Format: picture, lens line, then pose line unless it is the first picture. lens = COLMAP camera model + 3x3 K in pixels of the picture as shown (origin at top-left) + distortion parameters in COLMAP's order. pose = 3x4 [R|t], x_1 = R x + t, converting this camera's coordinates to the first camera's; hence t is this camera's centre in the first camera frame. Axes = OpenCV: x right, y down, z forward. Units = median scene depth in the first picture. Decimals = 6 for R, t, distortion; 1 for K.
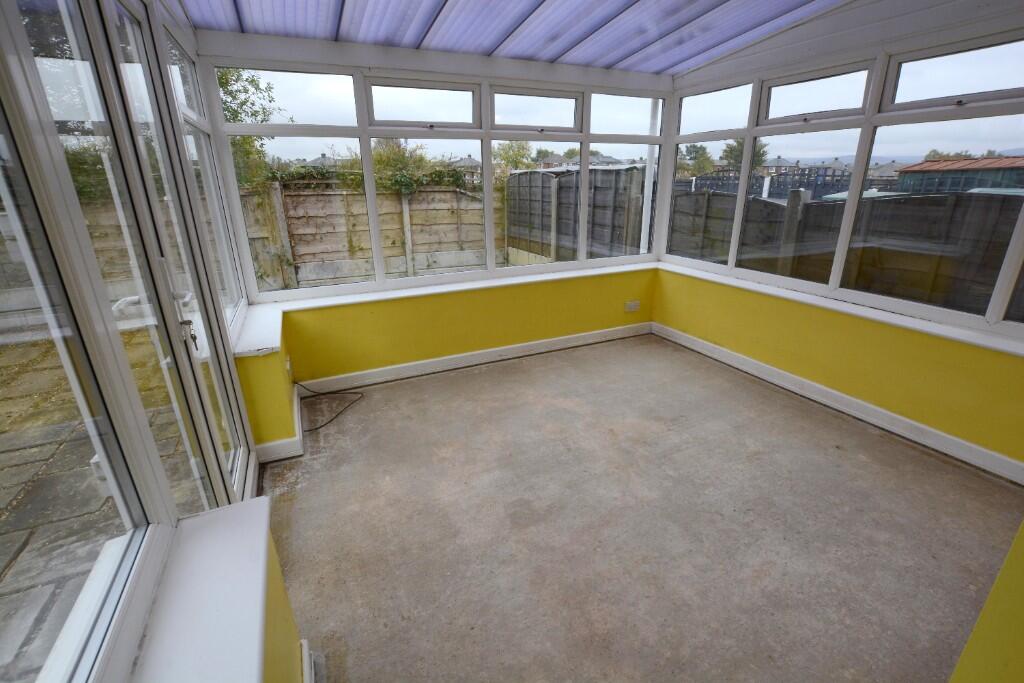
lens RADIAL K [[459.4, 0, 510.0], [0, 459.4, 344.6], [0, 0, 1]] dist [-0.033068, 0.004454]
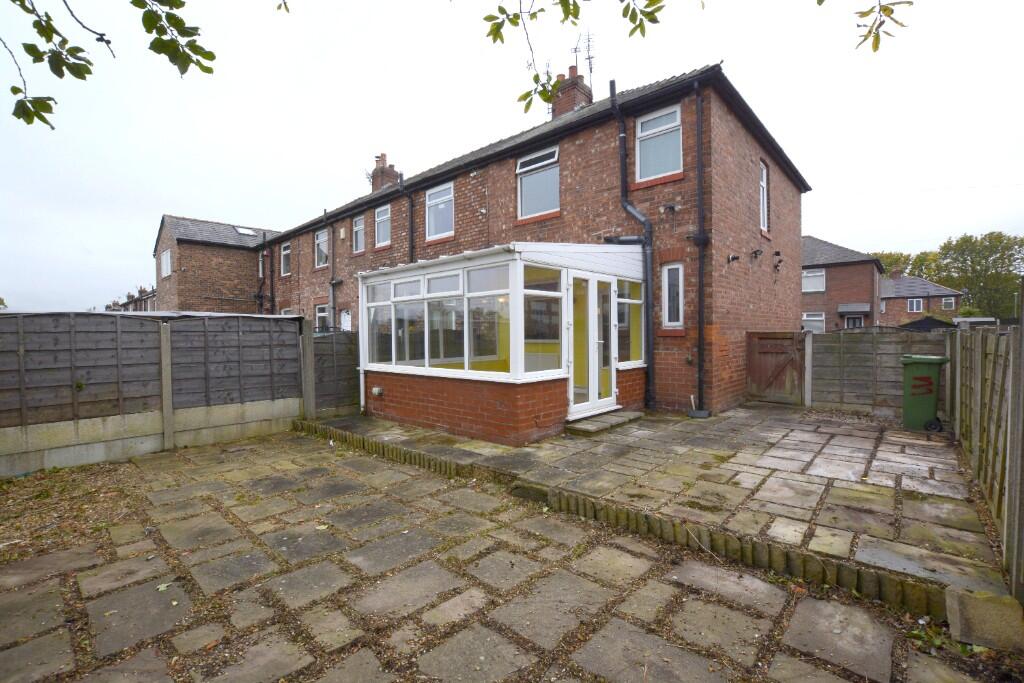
lens RADIAL K [[459.4, 0, 519.0], [0, 459.4, 337.8], [0, 0, 1]] dist [-0.033068, 0.004454]
pose [[-0.394978, 0.007243, 0.918662, -0.982947], [0.326075, 0.935967, 0.132817, -0.210034], [-0.858876, 0.352012, -0.372048, 0.696693]]
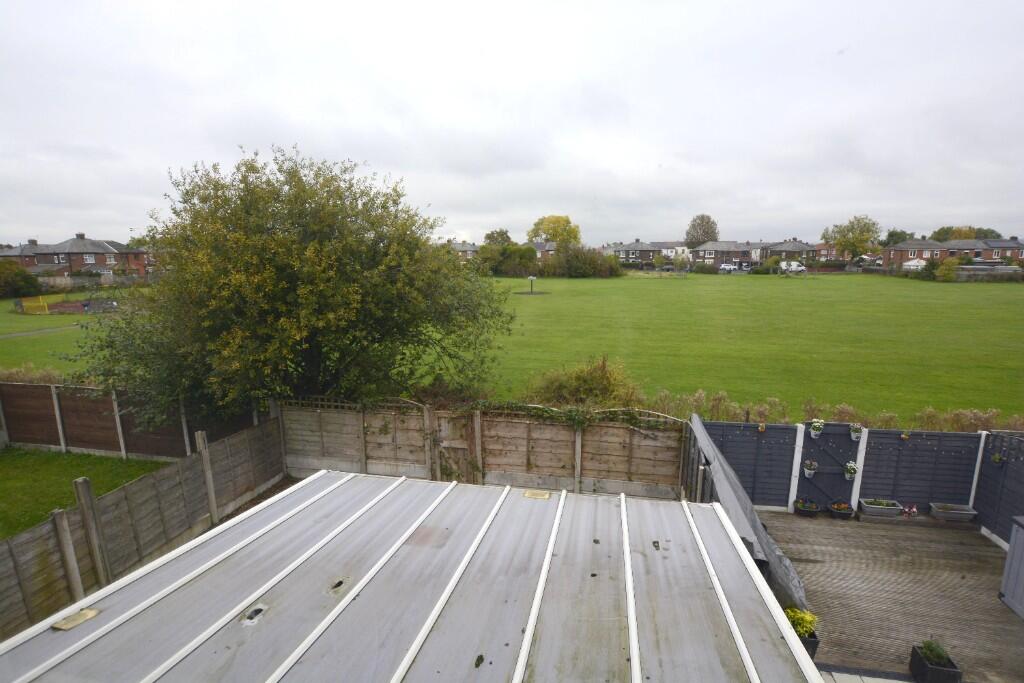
lens RADIAL K [[459.4, 0, 513.8], [0, 459.4, 341.8], [0, 0, 1]] dist [-0.033068, 0.004454]
pose [[0.802607, 0.110035, -0.586271, 0.299186], [-0.201427, 0.975103, -0.092740, -0.433778], [0.561470, 0.192525, 0.804789, -0.029578]]
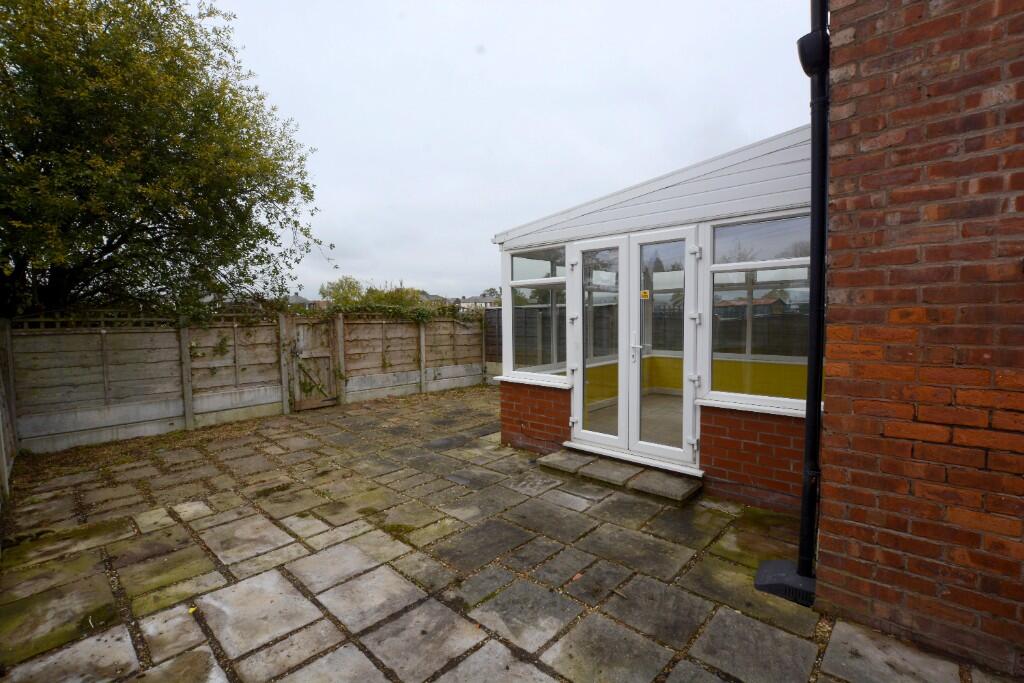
lens RADIAL K [[459.4, 0, 510.3], [0, 459.4, 339.5], [0, 0, 1]] dist [-0.033068, 0.004454]
pose [[0.930492, -0.021143, 0.365703, -0.522723], [0.126771, 0.955230, -0.267330, 0.109809], [-0.343678, 0.295109, 0.891514, -0.274492]]
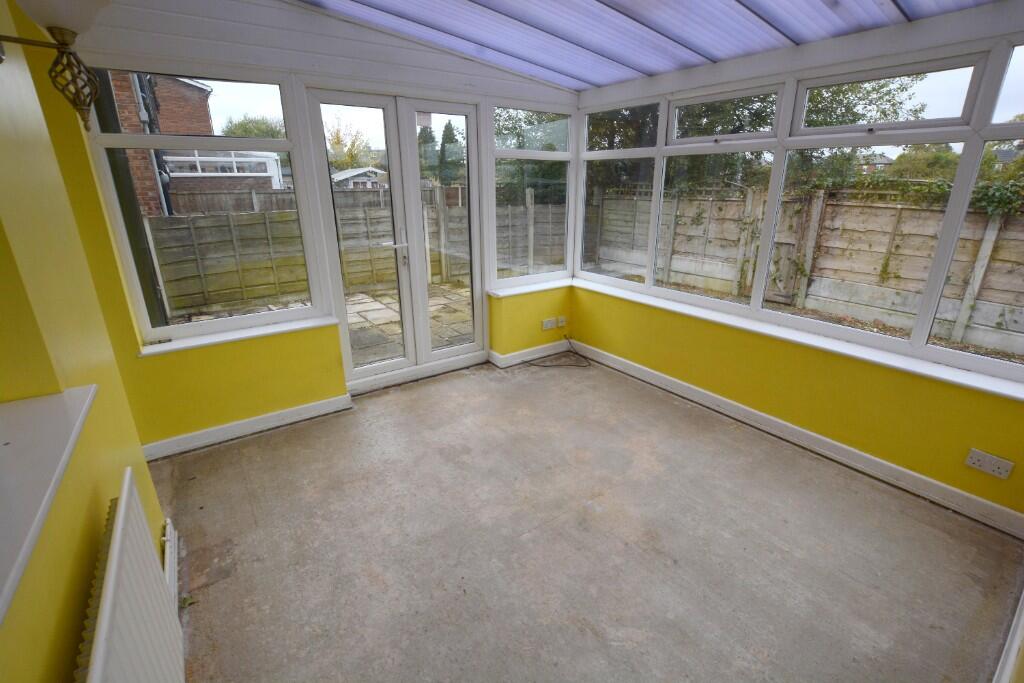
lens RADIAL K [[459.4, 0, 519.1], [0, 459.4, 344.2], [0, 0, 1]] dist [-0.033068, 0.004454]
pose [[0.177378, 0.335072, -0.925345, 0.355854], [-0.334258, 0.904872, 0.263586, -0.096723], [0.925640, 0.262550, 0.272505, 0.220978]]
